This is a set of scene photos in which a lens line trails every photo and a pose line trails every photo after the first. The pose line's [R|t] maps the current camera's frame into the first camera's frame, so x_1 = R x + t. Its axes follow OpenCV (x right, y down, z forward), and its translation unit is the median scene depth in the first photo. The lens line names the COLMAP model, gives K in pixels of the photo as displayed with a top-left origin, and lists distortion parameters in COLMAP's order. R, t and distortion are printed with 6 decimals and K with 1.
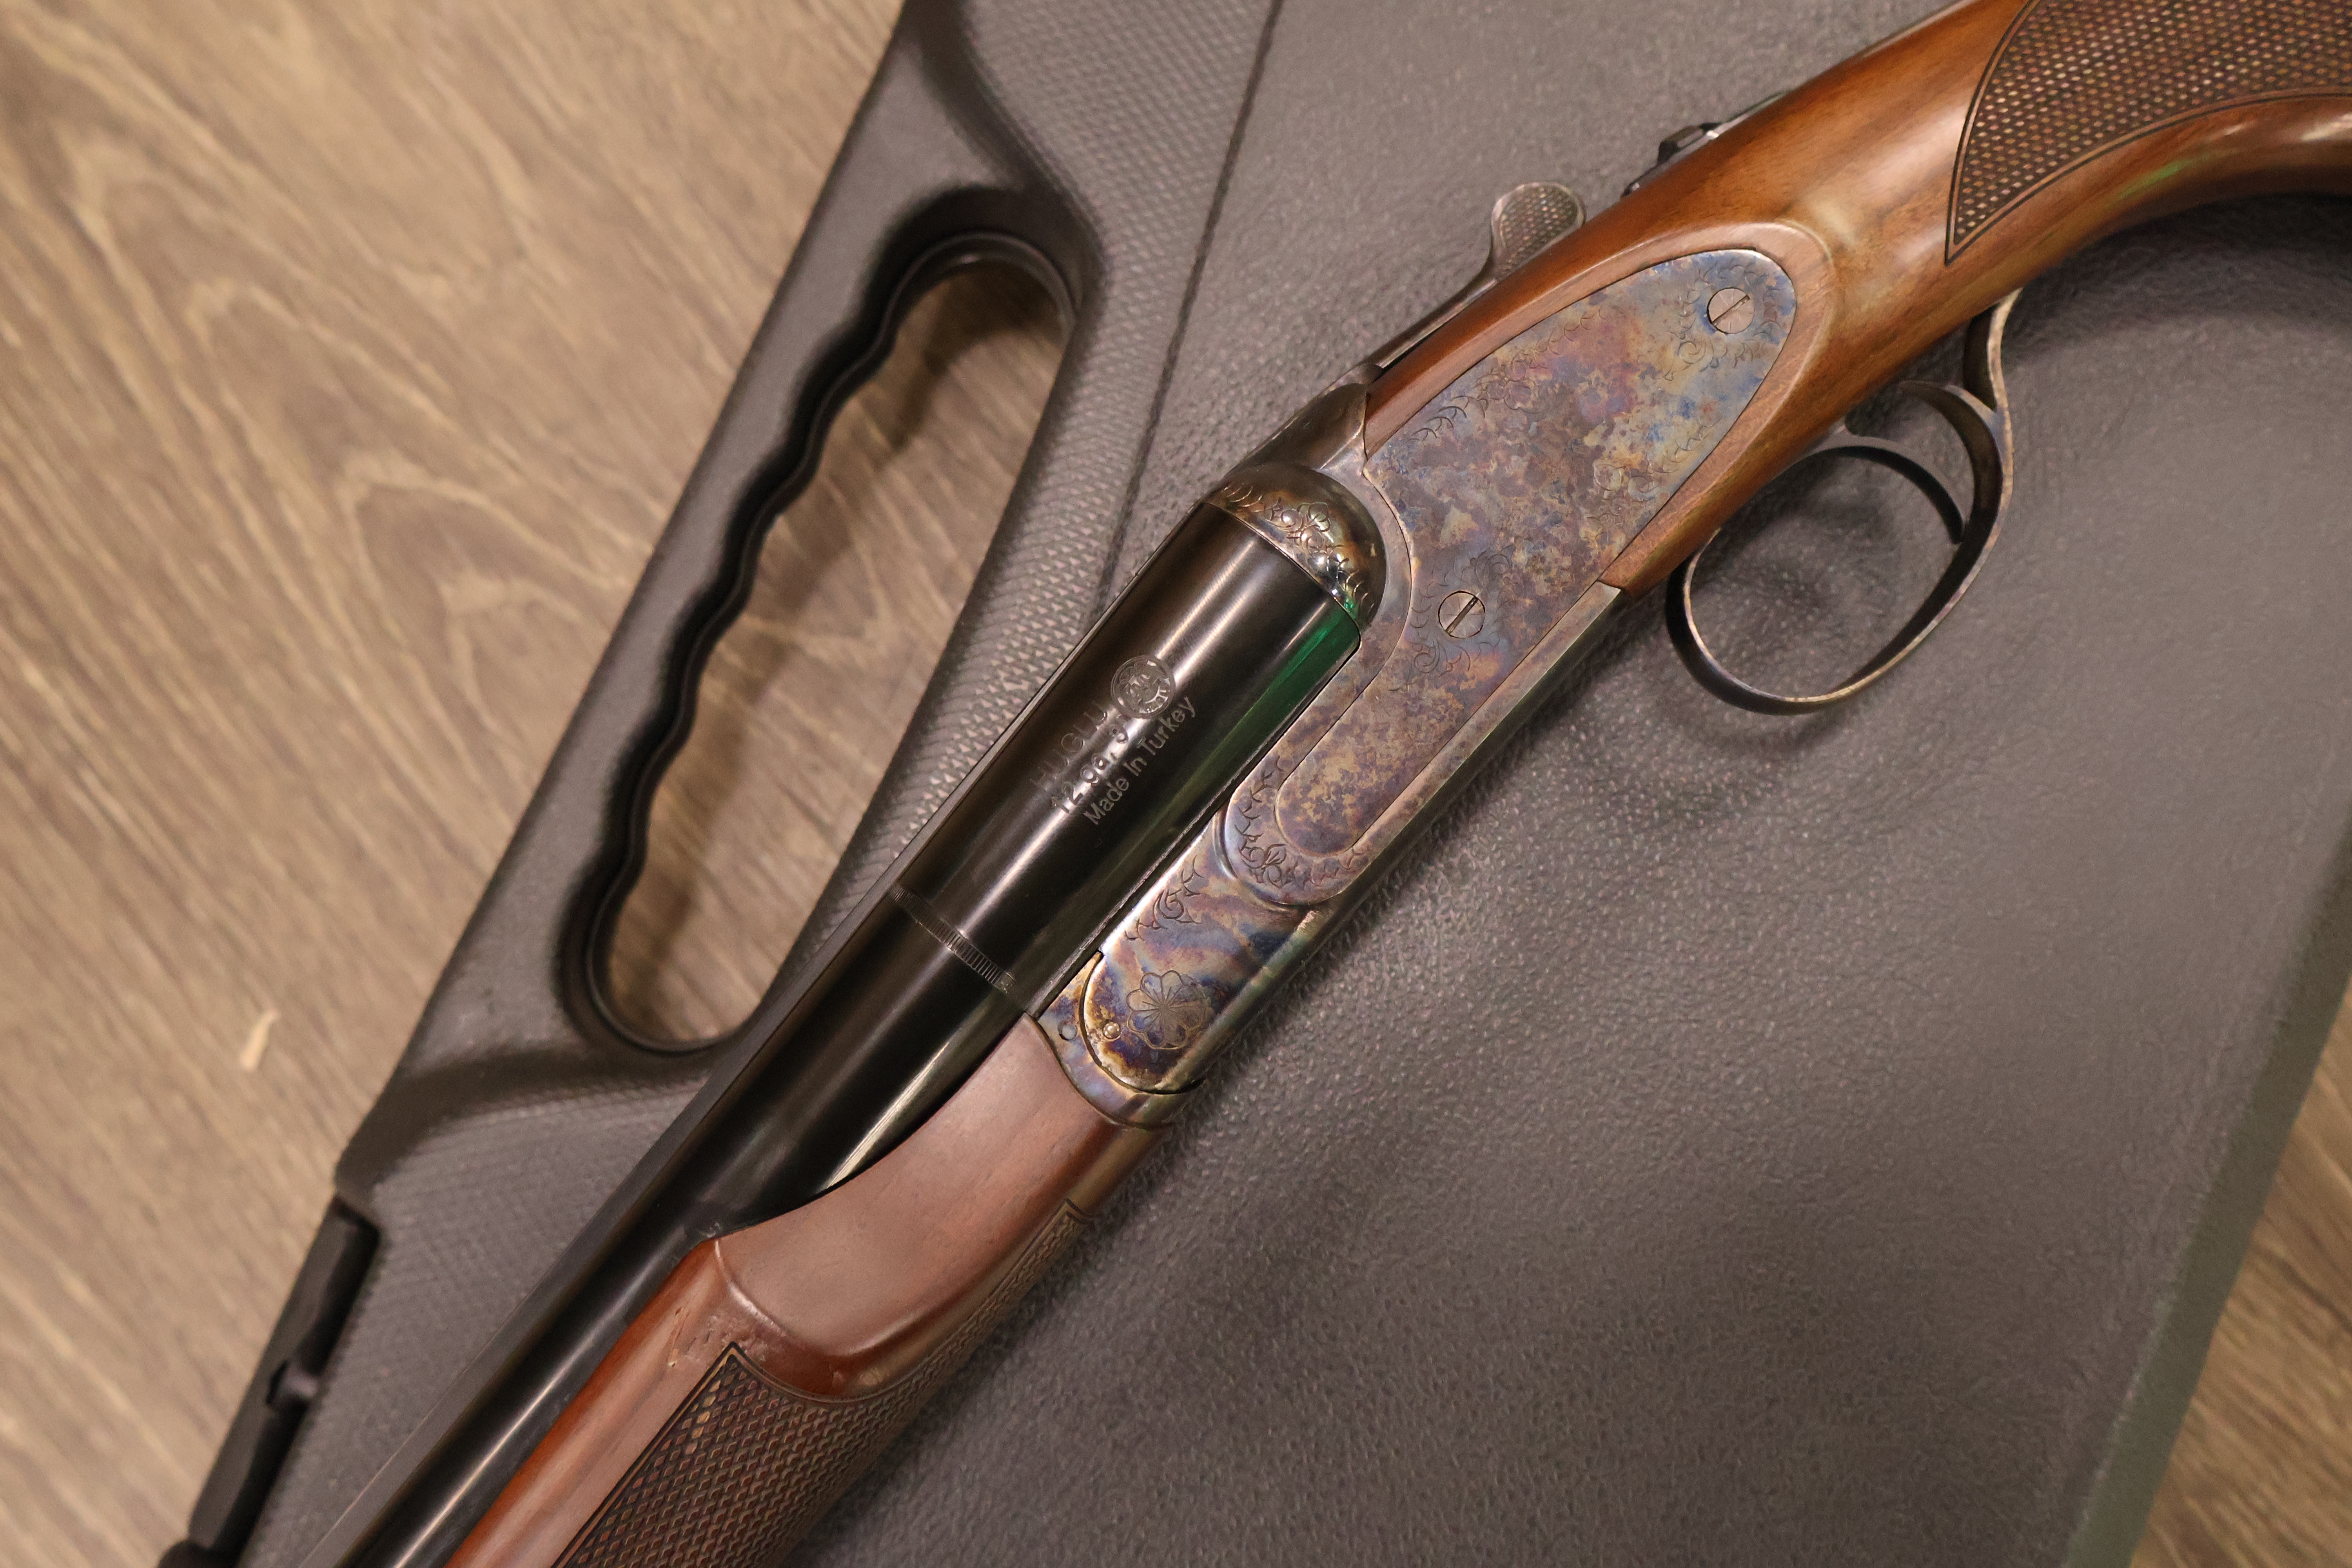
lens RADIAL K [[2366.4, 0, 1186.3], [0, 2366.4, 775.5], [0, 0, 1]] dist [-0.001772, -0.000353]
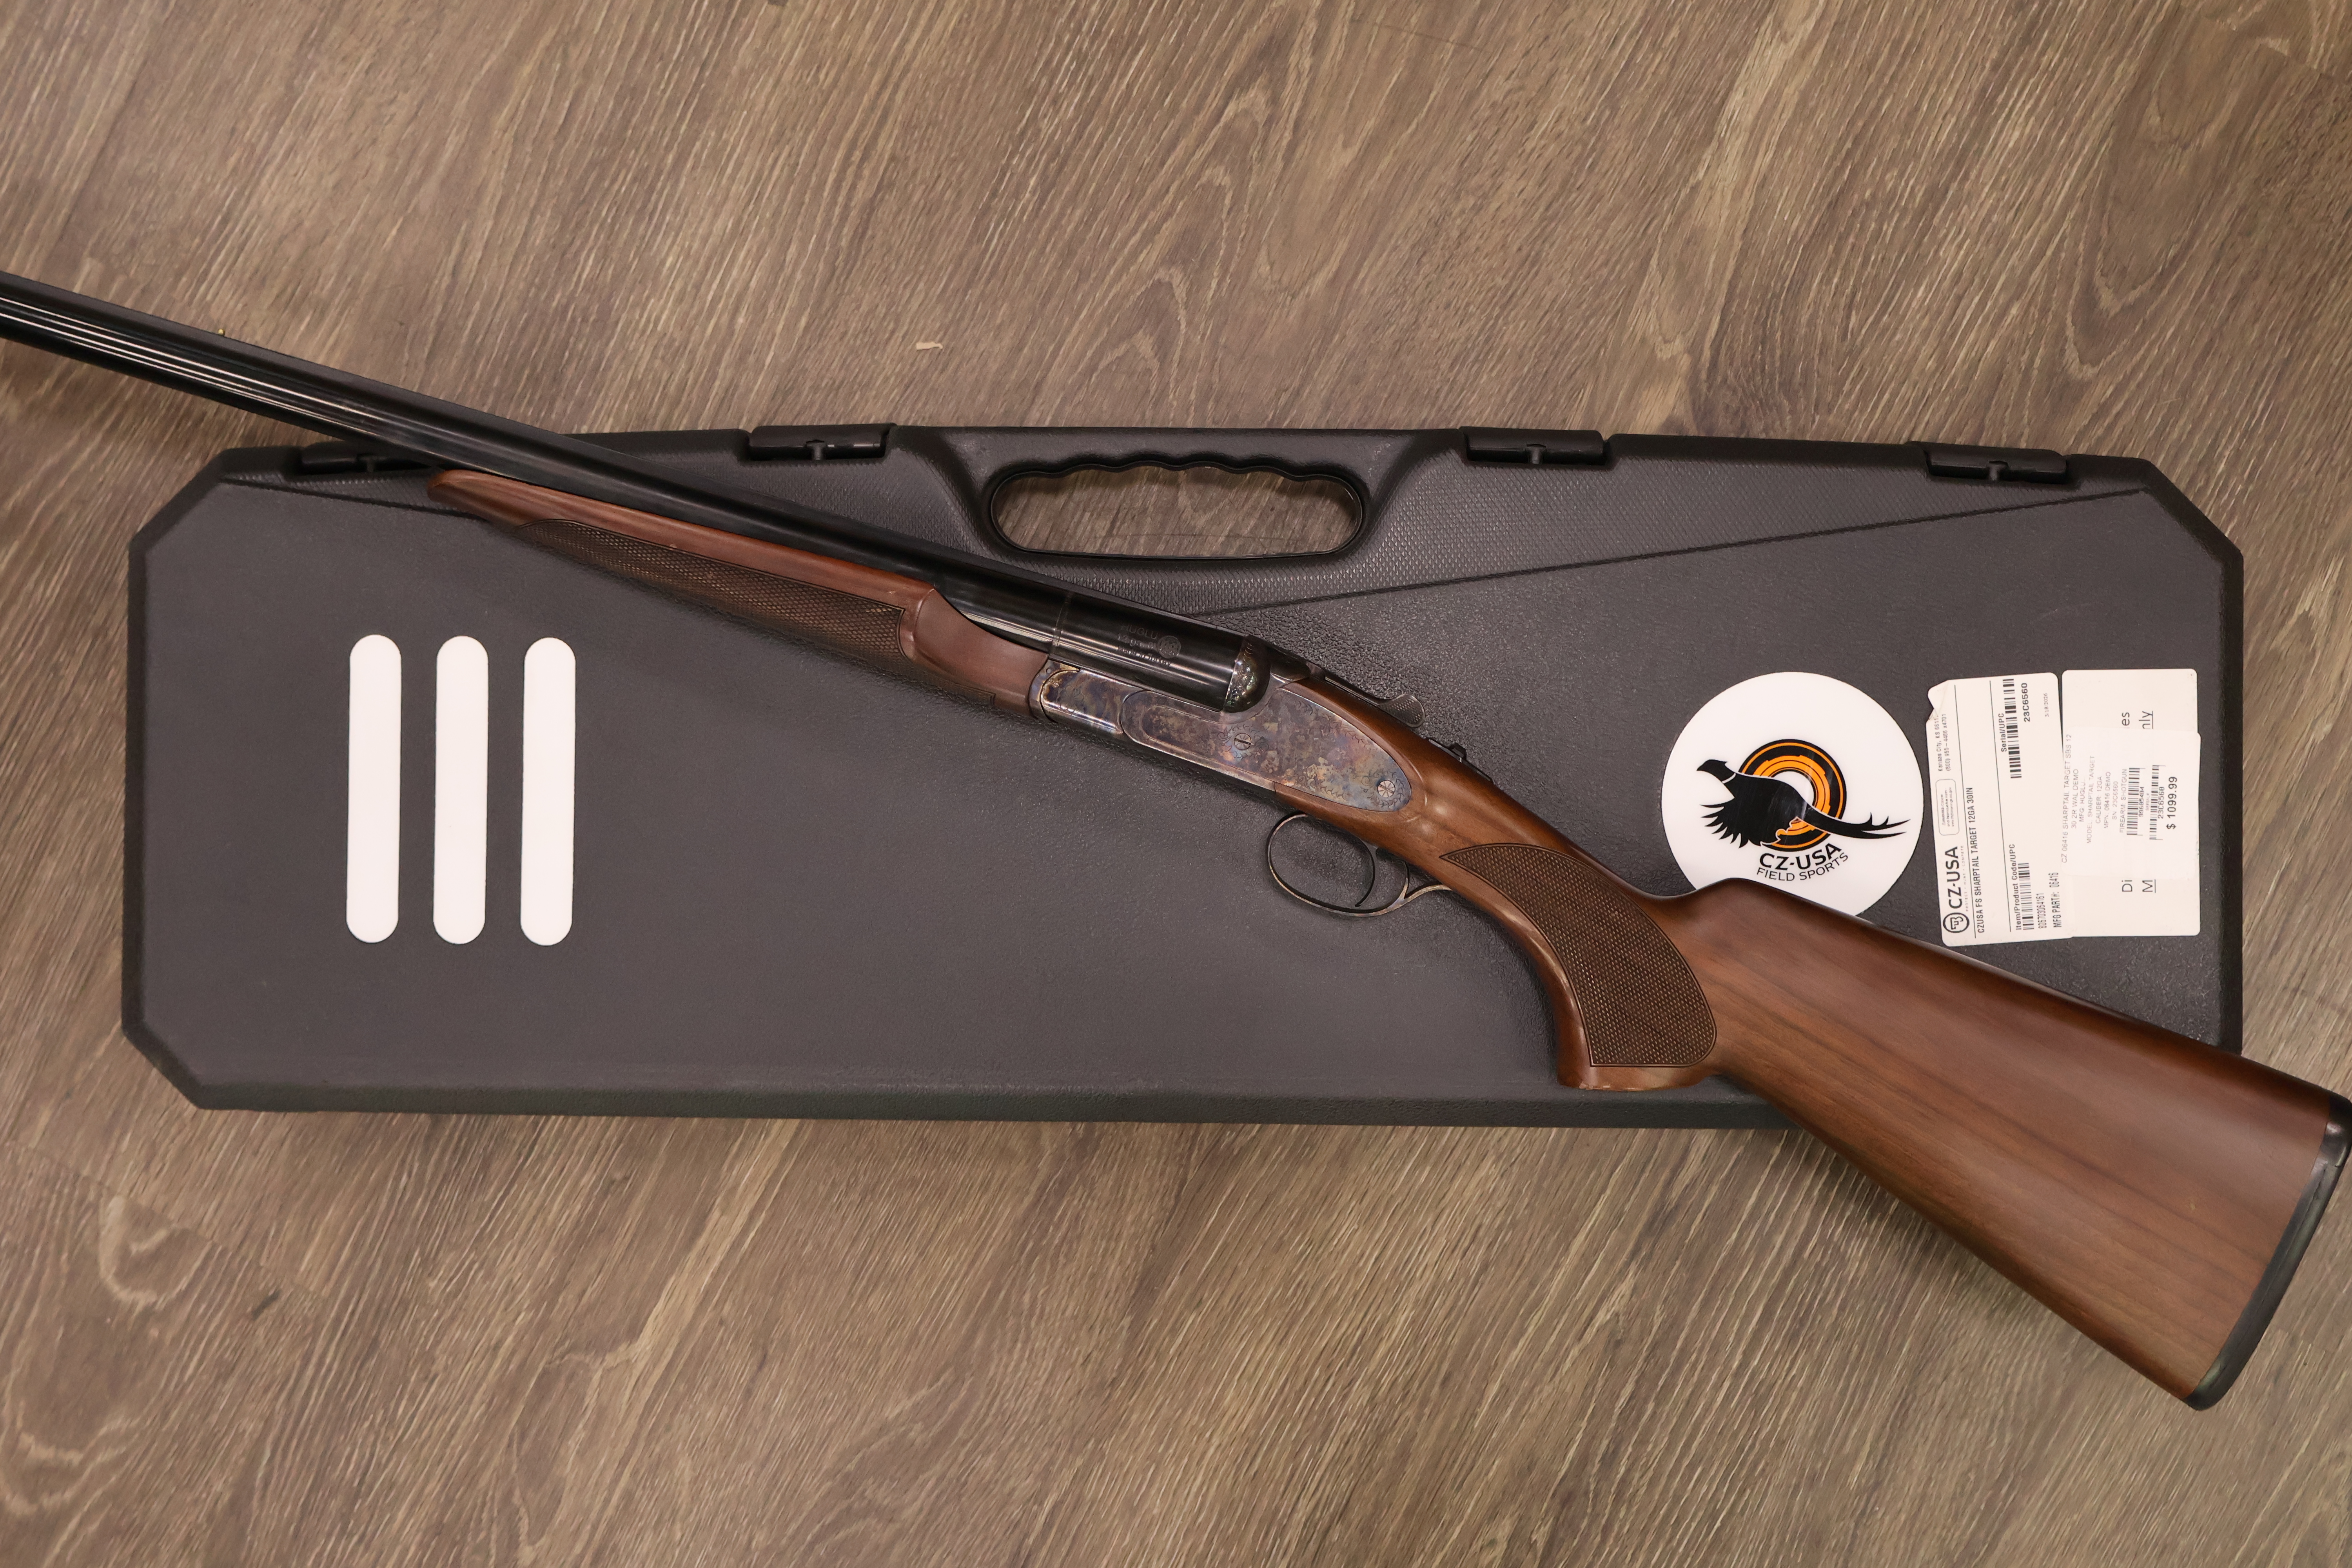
lens RADIAL K [[2356.4, 0, 1191.0], [0, 2356.4, 785.3], [0, 0, 1]] dist [0.006789, -0.024039]
pose [[0.396280, 0.918121, 0.003903, 0.123962], [-0.908280, 0.391405, 0.147748, -0.384335], [0.134123, -0.062095, 0.989017, -1.665193]]
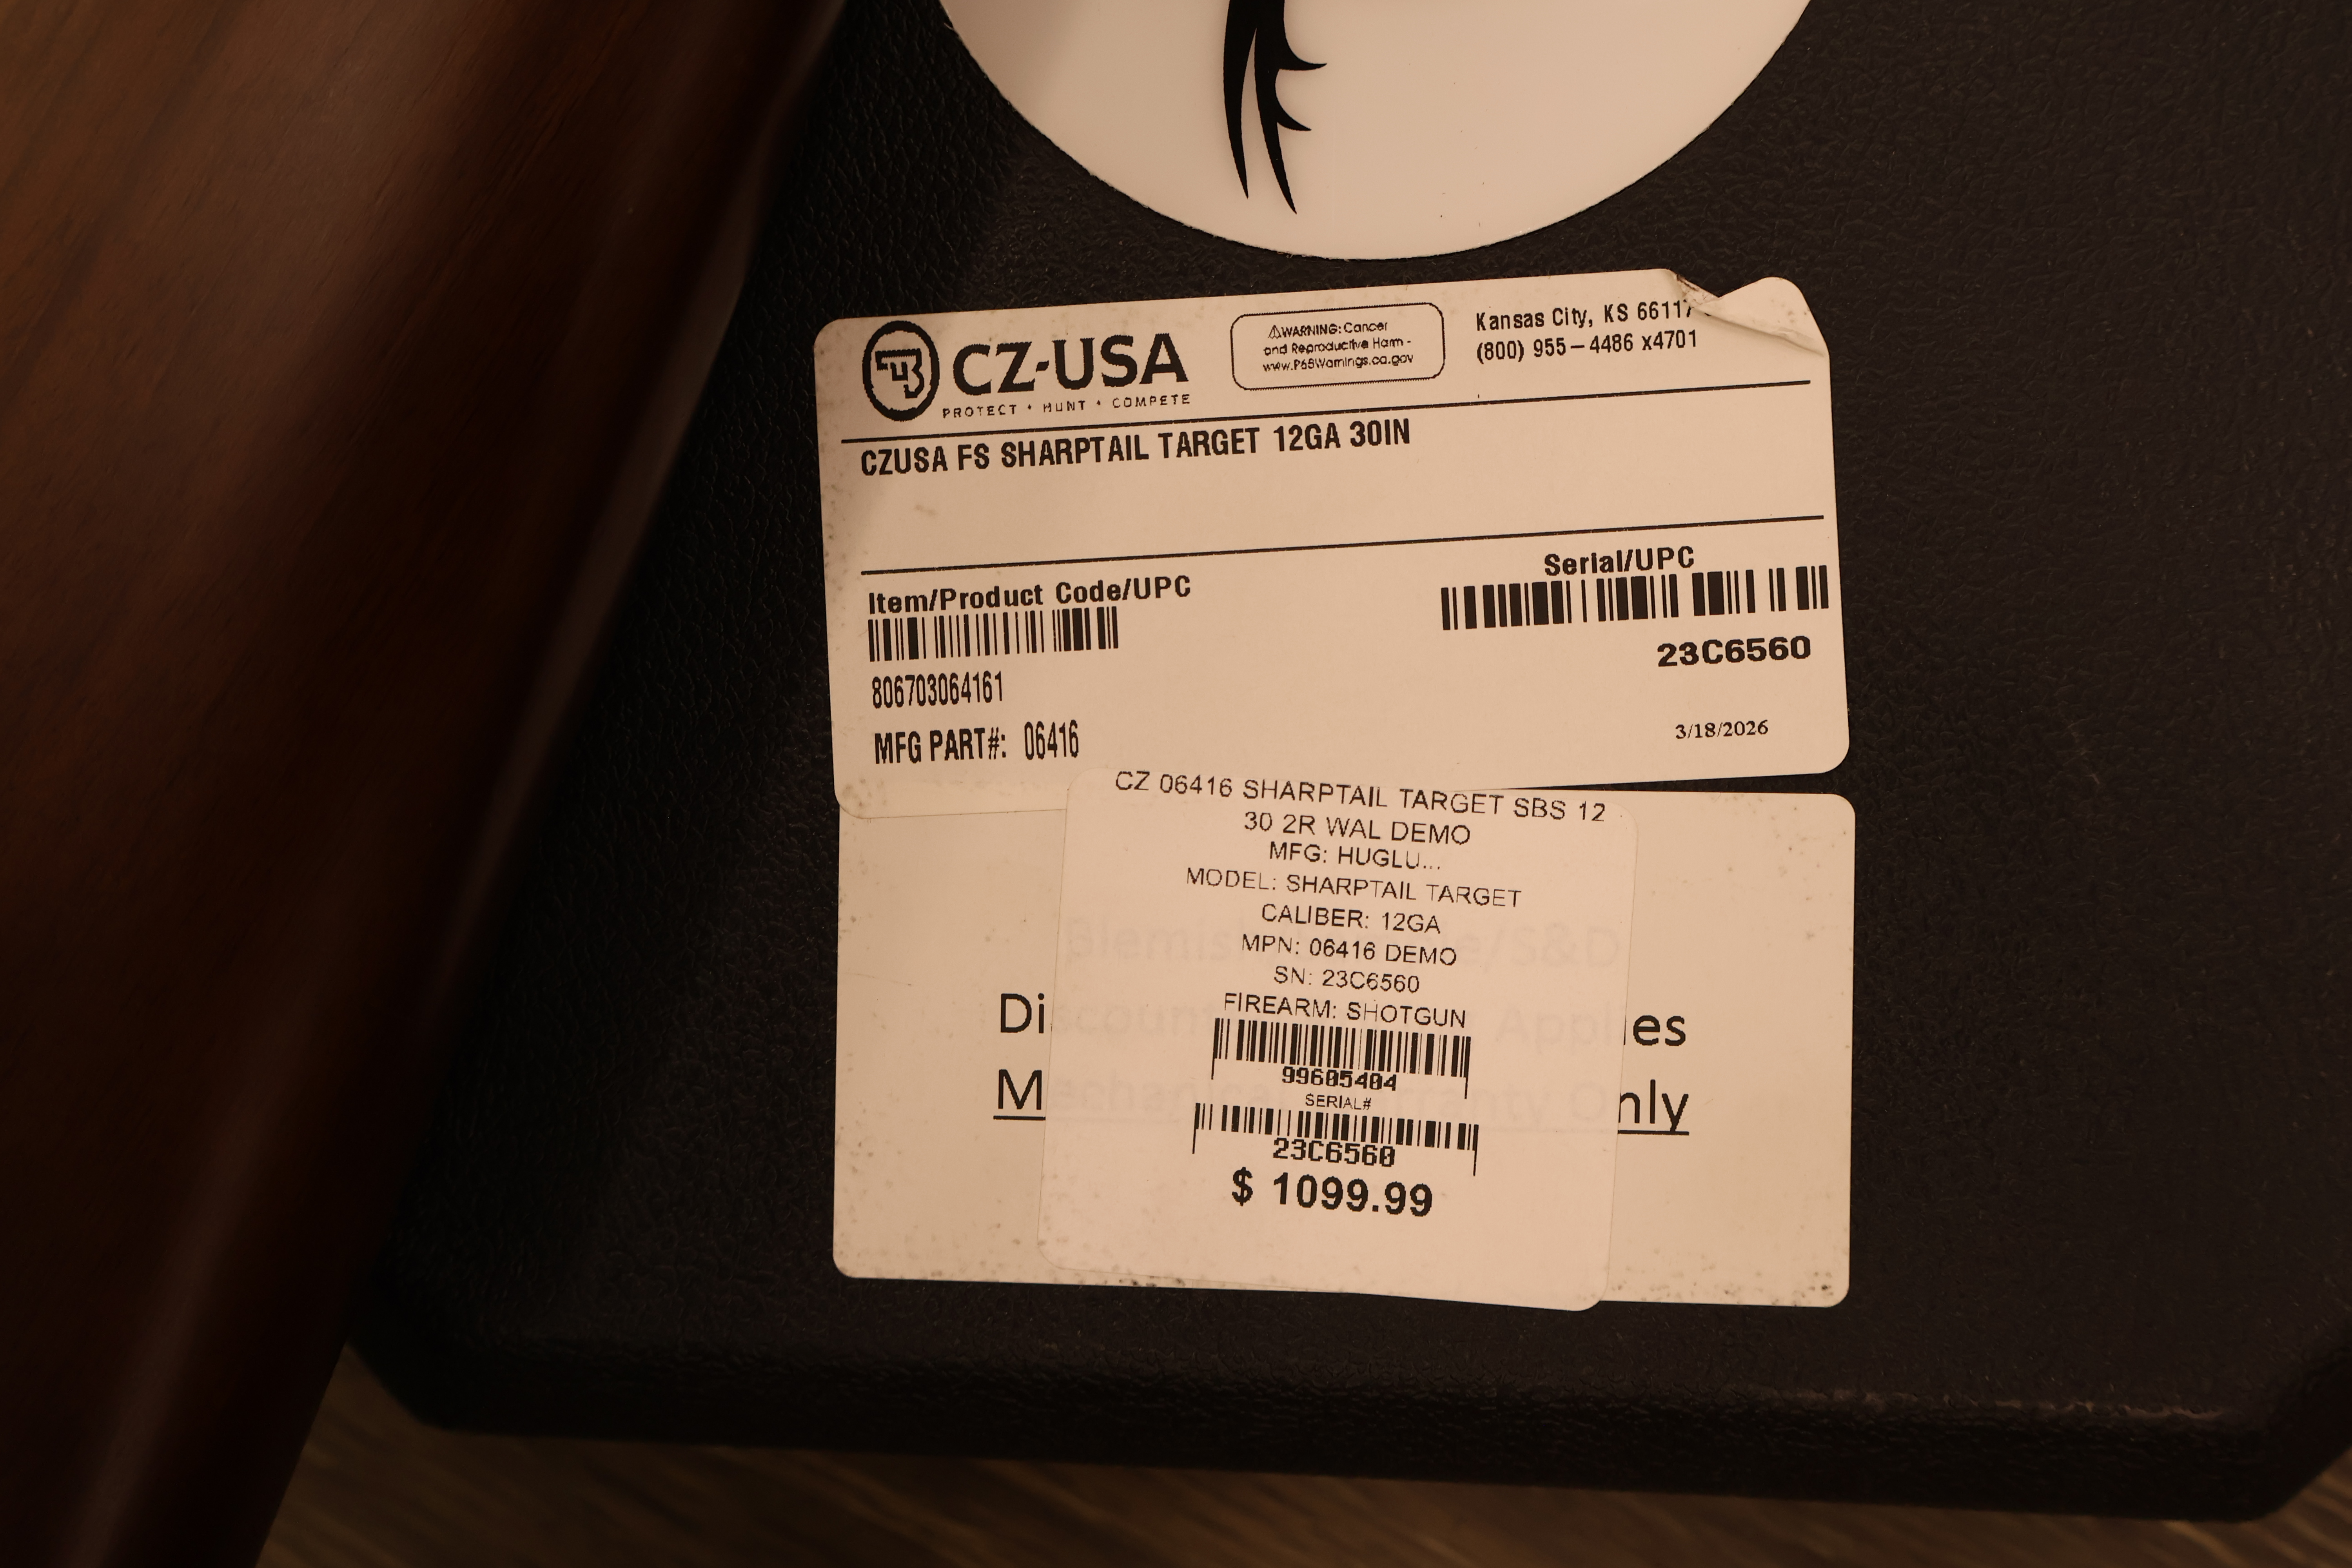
lens RADIAL K [[2356.4, 0, 1191.0], [0, 2356.4, 785.3], [0, 0, 1]] dist [0.006789, -0.024039]
pose [[-0.925128, 0.371933, 0.076186, 0.546491], [-0.358511, -0.921868, 0.147067, -0.986172], [0.124933, 0.108742, 0.986188, 0.479880]]
